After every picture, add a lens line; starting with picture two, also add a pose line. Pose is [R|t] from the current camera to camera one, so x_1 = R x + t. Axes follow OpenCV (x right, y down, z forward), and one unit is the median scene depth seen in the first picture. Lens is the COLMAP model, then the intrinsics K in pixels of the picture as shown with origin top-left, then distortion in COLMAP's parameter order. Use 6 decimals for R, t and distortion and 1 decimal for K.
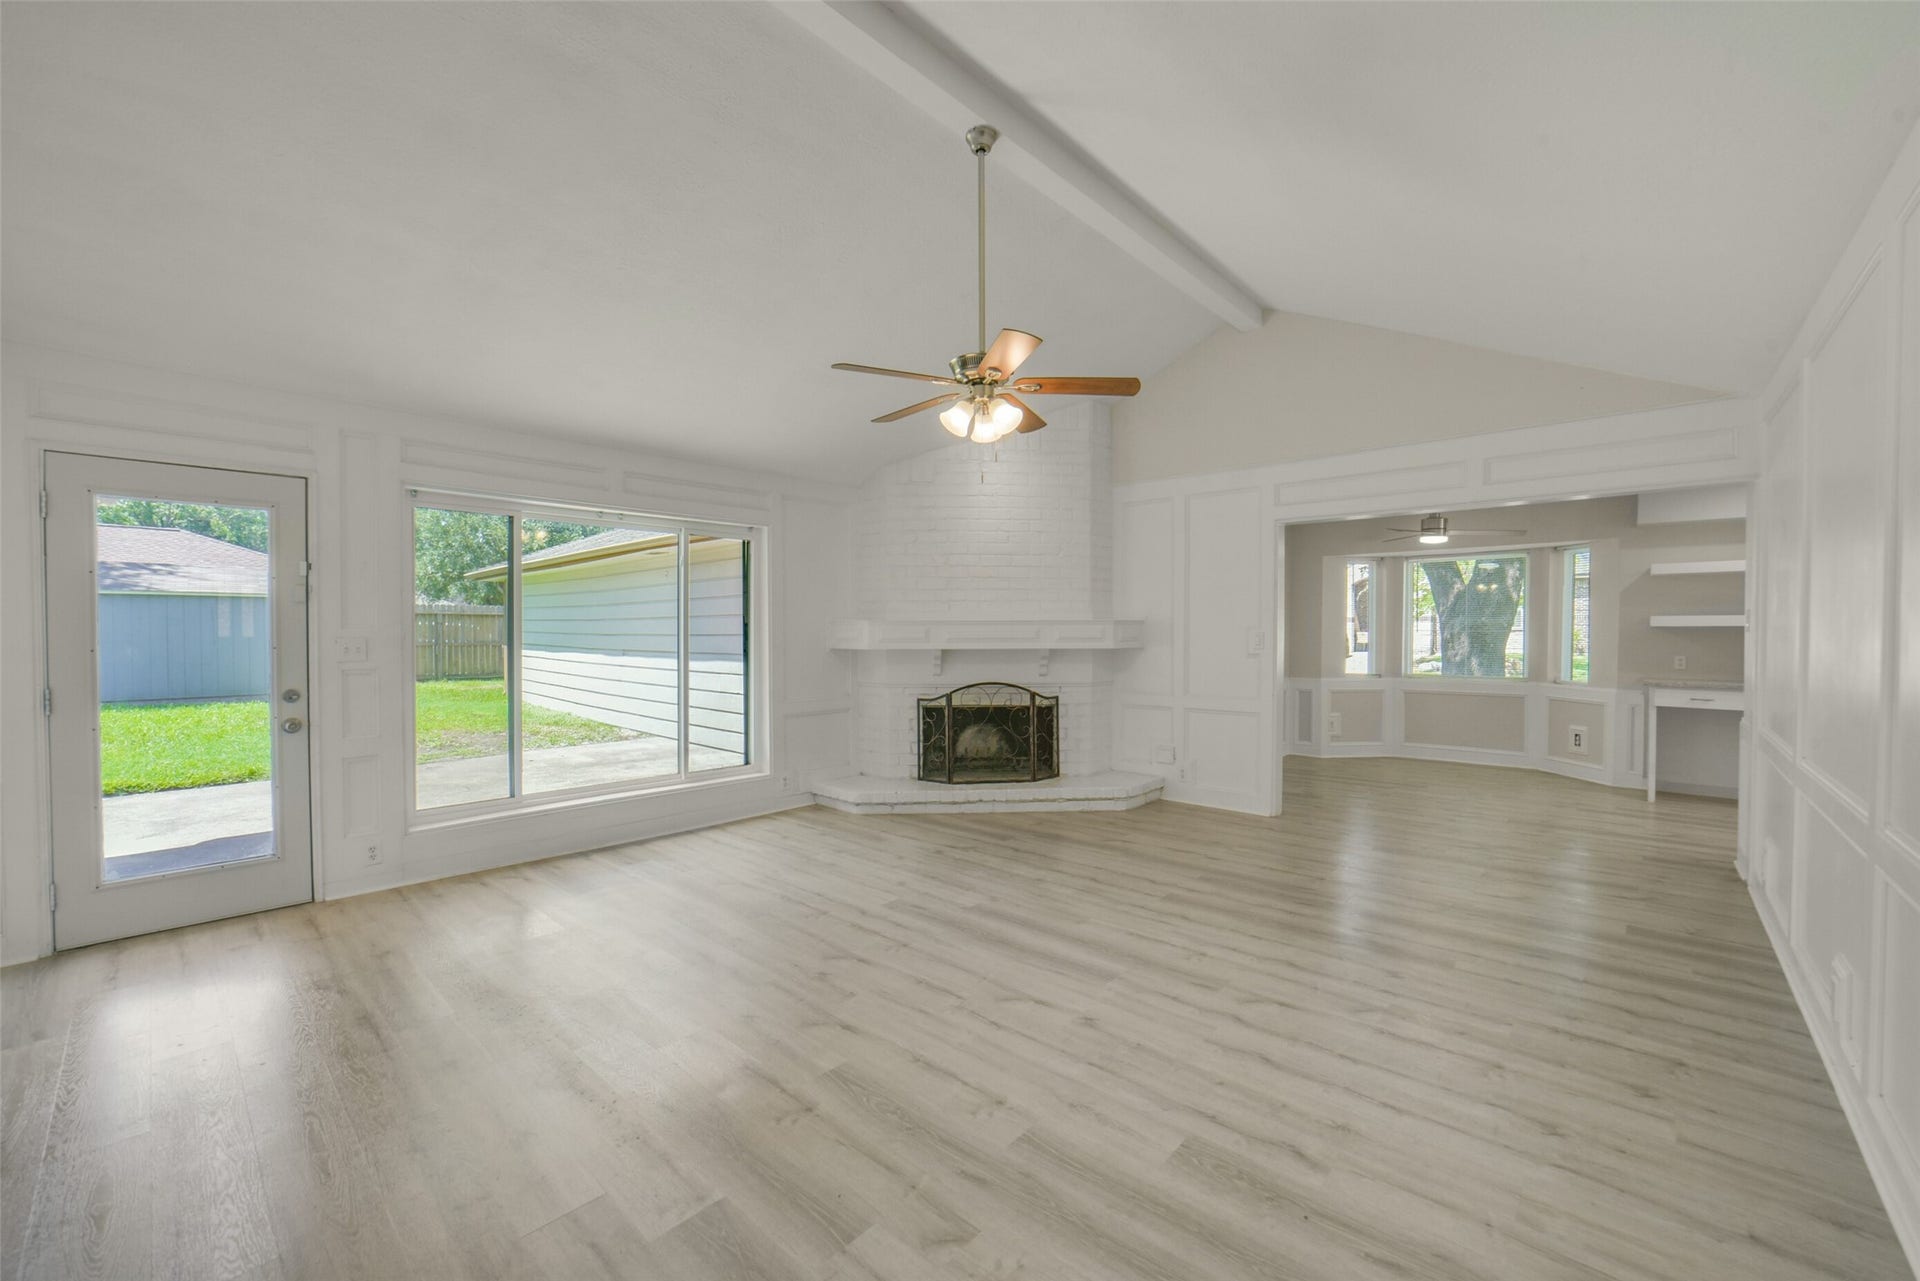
lens RADIAL K [[756.1, 0, 960.0], [0, 756.1, 640.5], [0, 0, 1]] dist [-0.015337, 0.000477]
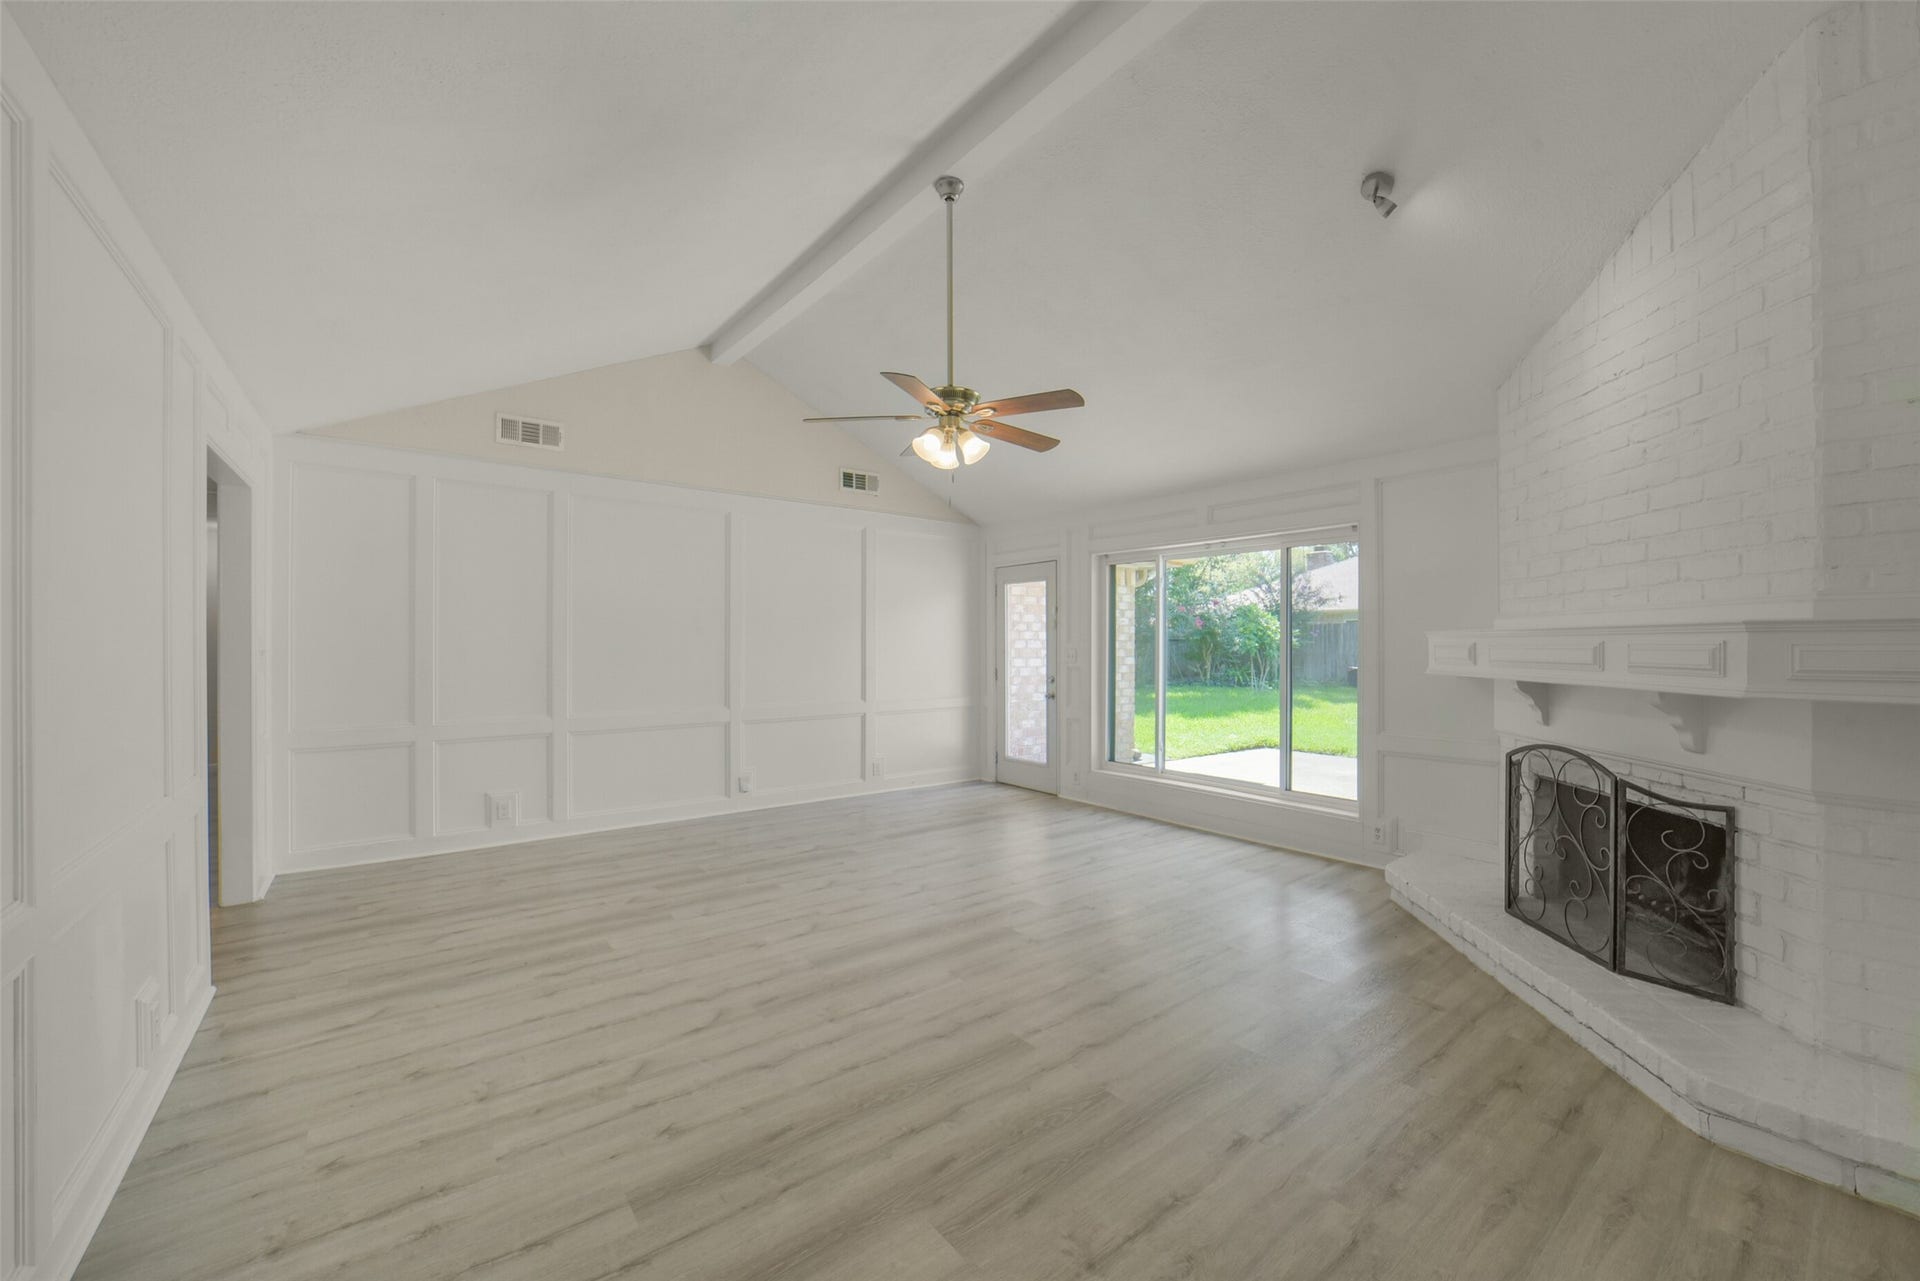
lens RADIAL K [[721.6, 0, 960.7], [0, 721.6, 648.8], [0, 0, 1]] dist [-0.014077, -0.000032]
pose [[-0.157194, 0.003548, -0.987561, 1.108508], [-0.010388, 0.999932, 0.005246, -0.018255], [0.987513, 0.011084, -0.157147, 1.263858]]
